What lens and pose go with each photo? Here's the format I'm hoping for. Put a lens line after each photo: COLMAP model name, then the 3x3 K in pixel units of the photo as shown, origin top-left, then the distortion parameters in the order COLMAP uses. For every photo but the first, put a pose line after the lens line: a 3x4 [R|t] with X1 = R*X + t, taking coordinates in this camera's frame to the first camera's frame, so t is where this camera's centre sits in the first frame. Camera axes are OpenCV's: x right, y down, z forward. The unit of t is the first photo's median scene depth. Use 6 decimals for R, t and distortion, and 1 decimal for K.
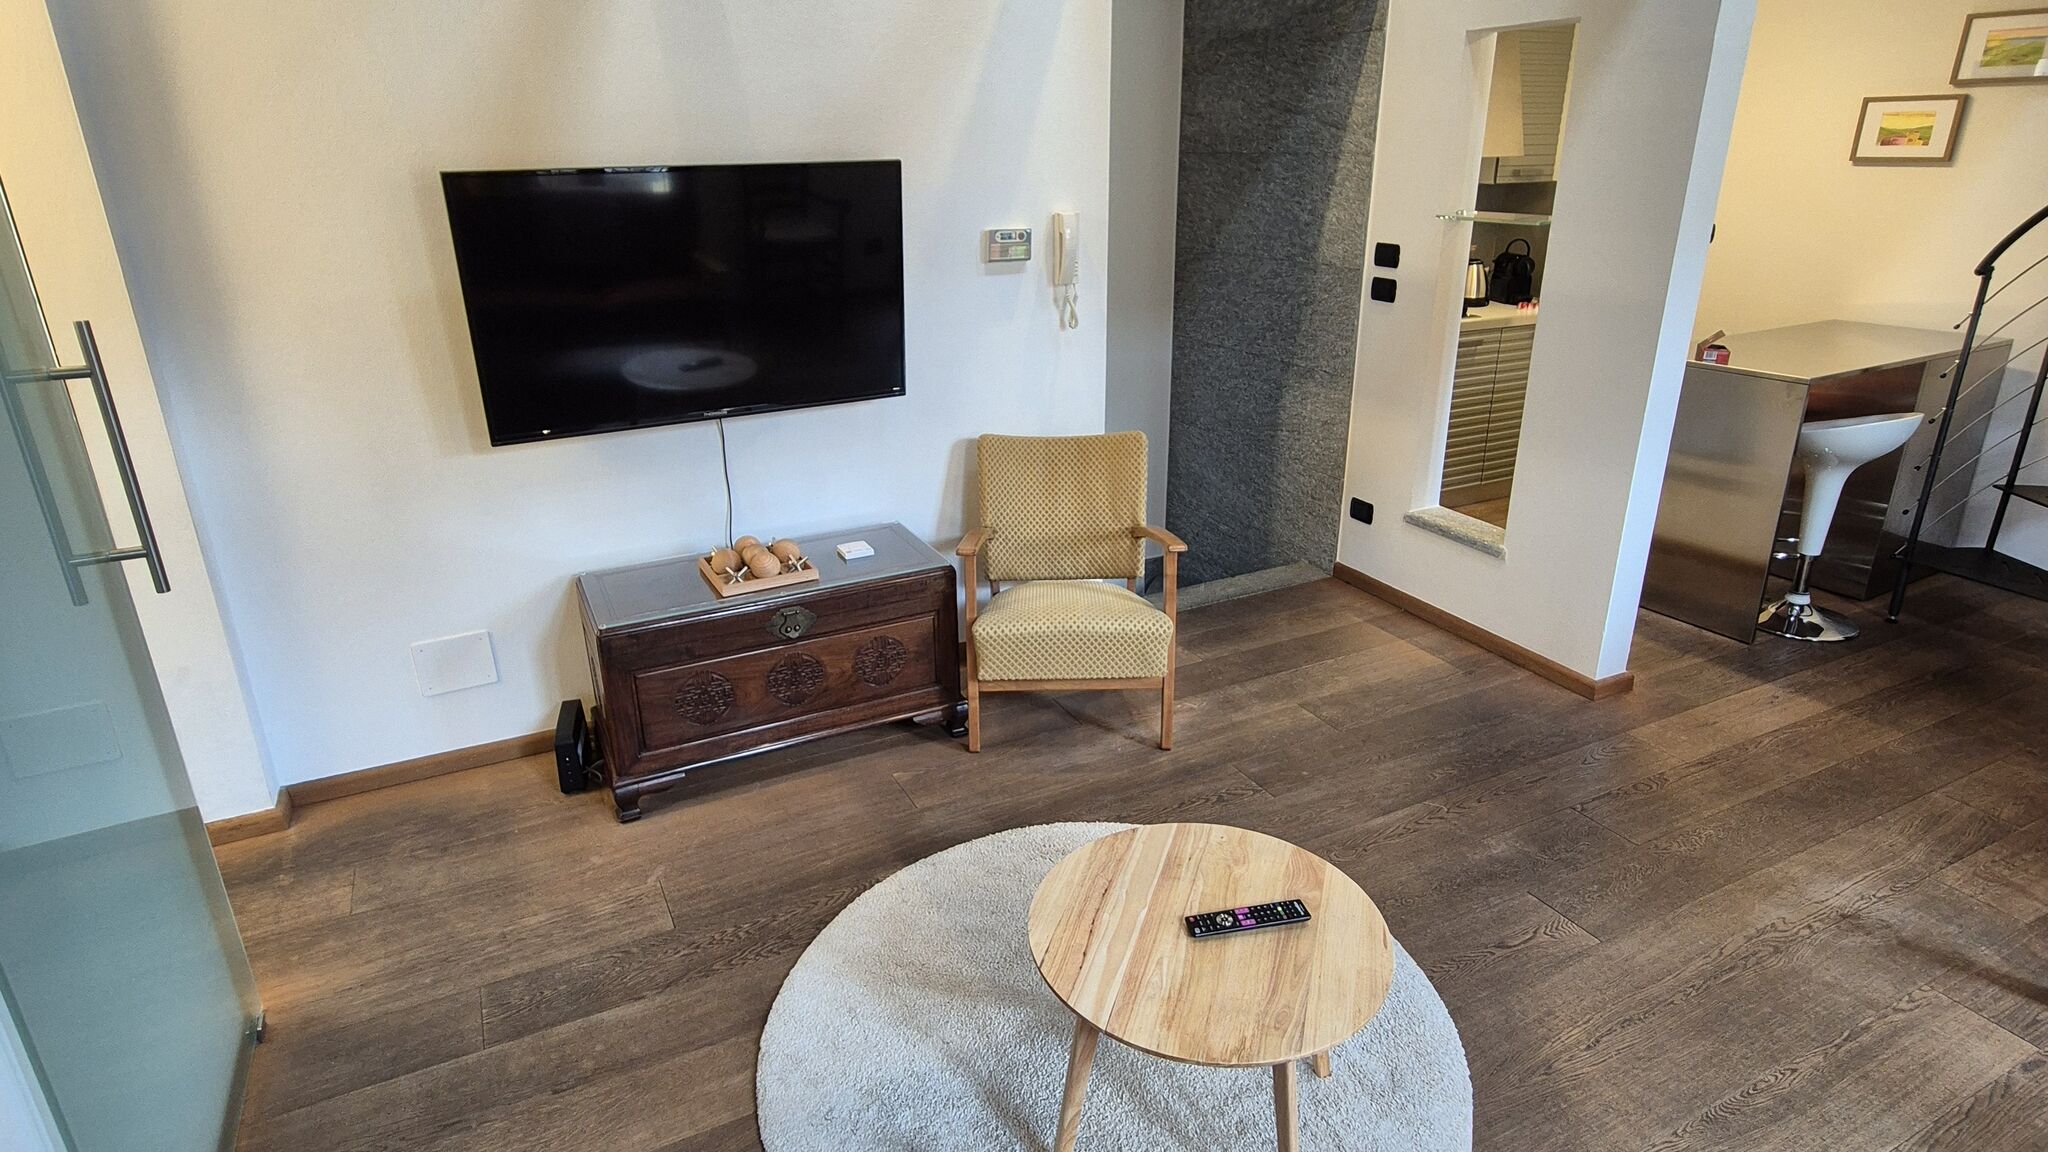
lens RADIAL K [[1121.4, 0, 1029.0], [0, 1121.4, 562.9], [0, 0, 1]] dist [-0.001235, -0.000029]
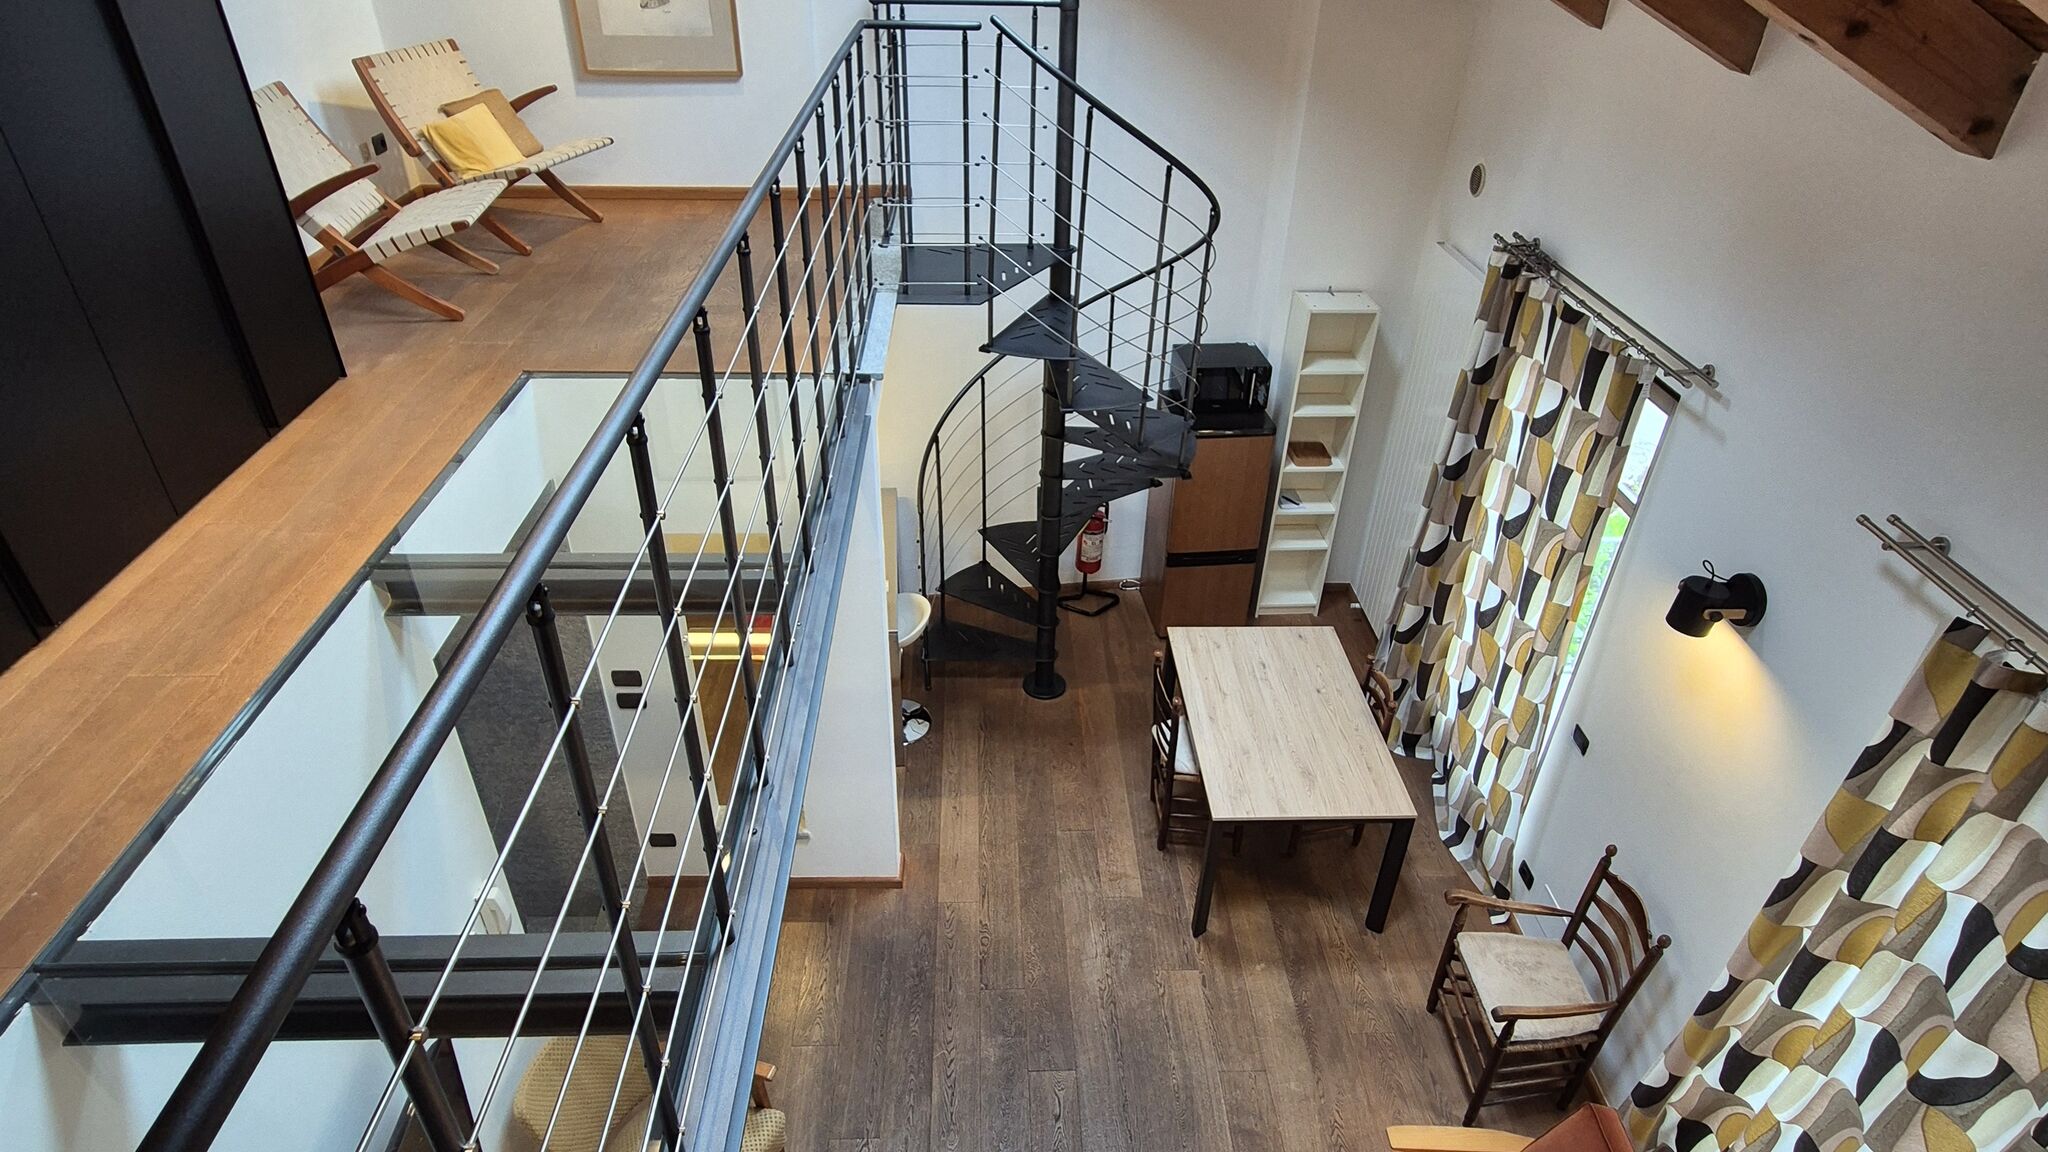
lens RADIAL K [[1121.4, 0, 1029.0], [0, 1121.4, 562.9], [0, 0, 1]] dist [-0.001235, -0.000029]
pose [[0.425694, -0.482014, 0.765798, -0.312135], [0.287561, 0.874501, 0.390585, -0.662222], [-0.857959, 0.053944, 0.510878, 0.035656]]
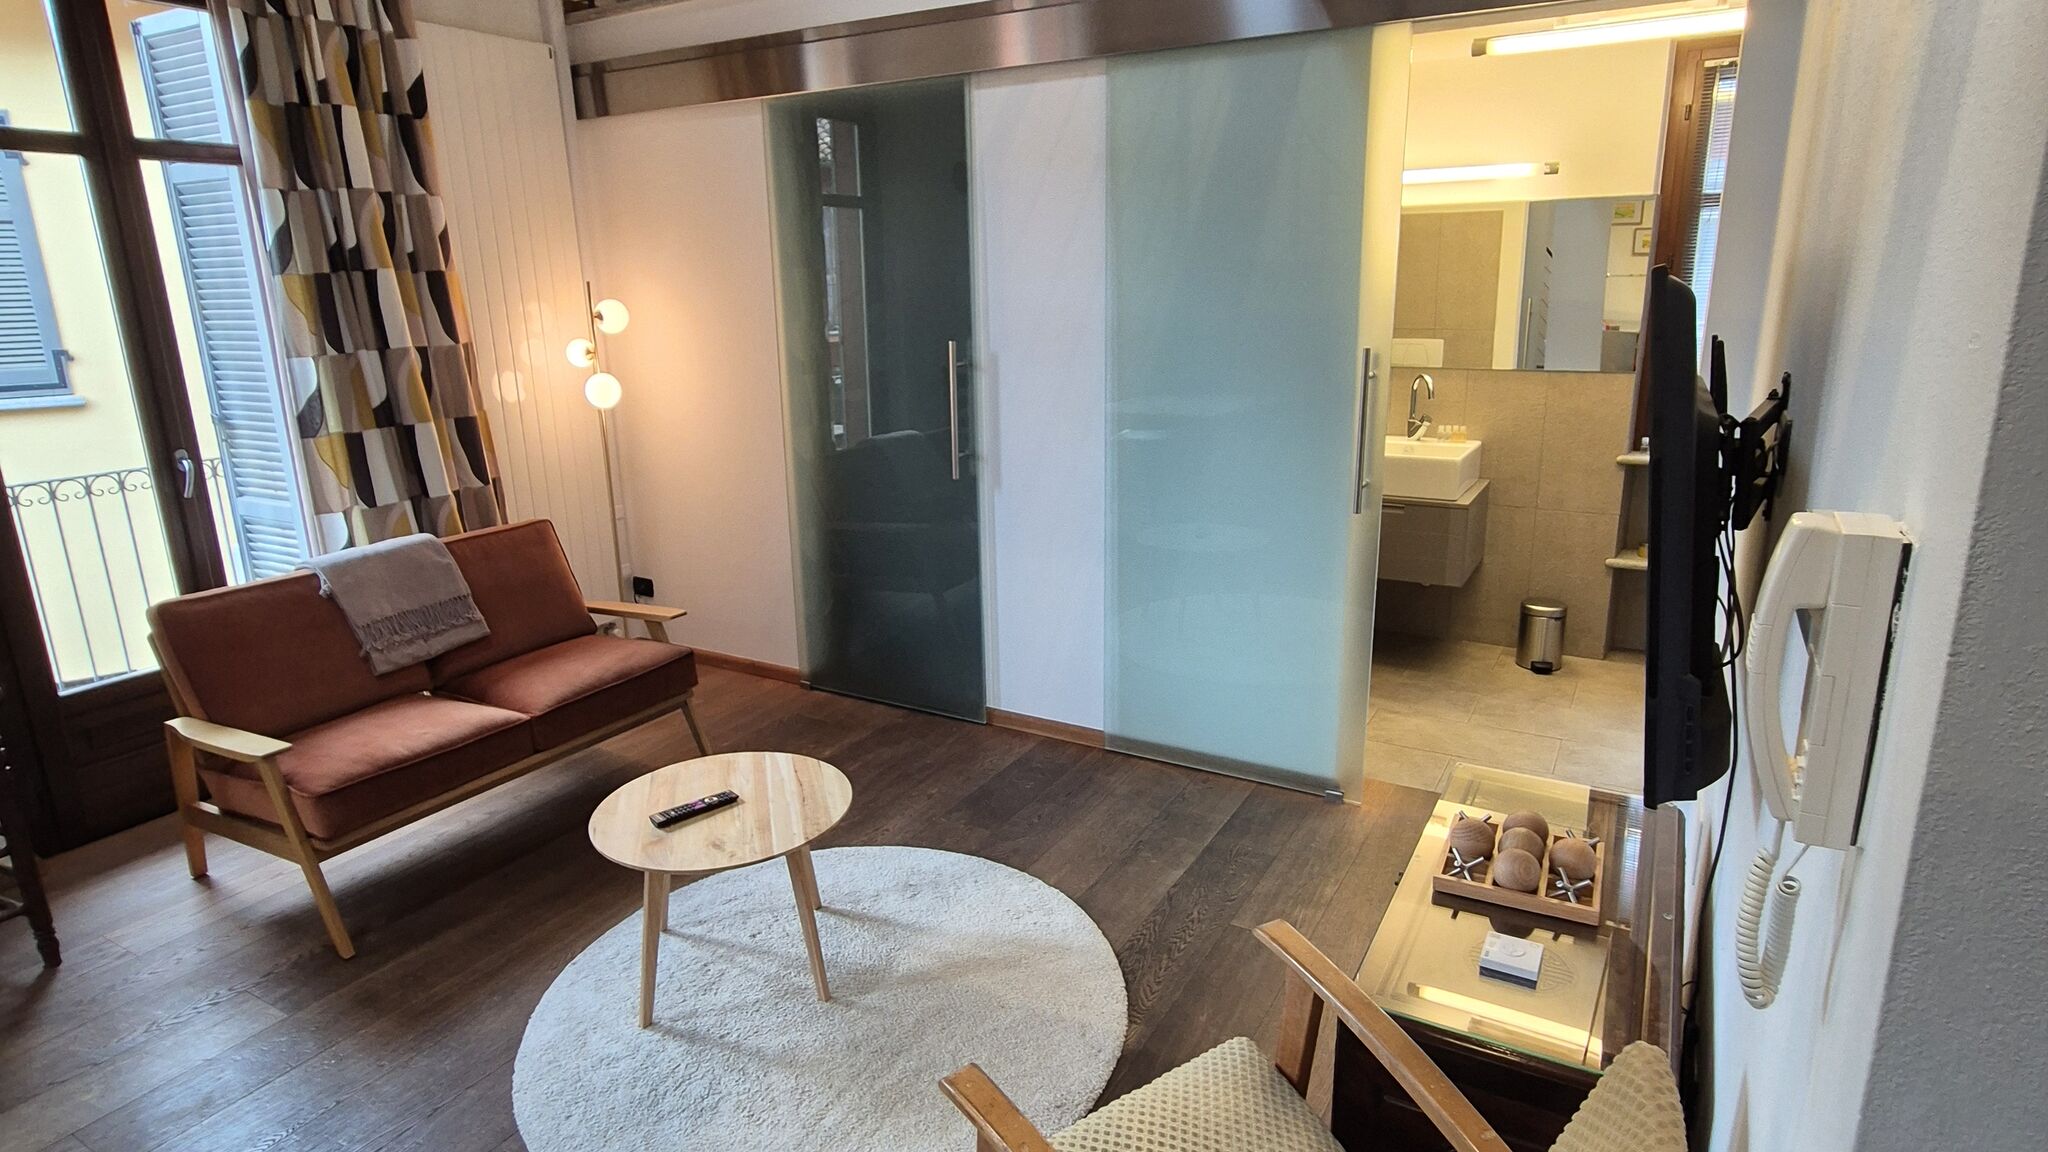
lens RADIAL K [[1121.4, 0, 1029.0], [0, 1121.4, 562.9], [0, 0, 1]] dist [-0.001235, -0.000029]
pose [[-0.839259, 0.163667, -0.518514, 0.222934], [-0.157441, 0.839621, 0.519855, -0.313705], [0.520439, 0.517928, -0.678892, 0.858986]]
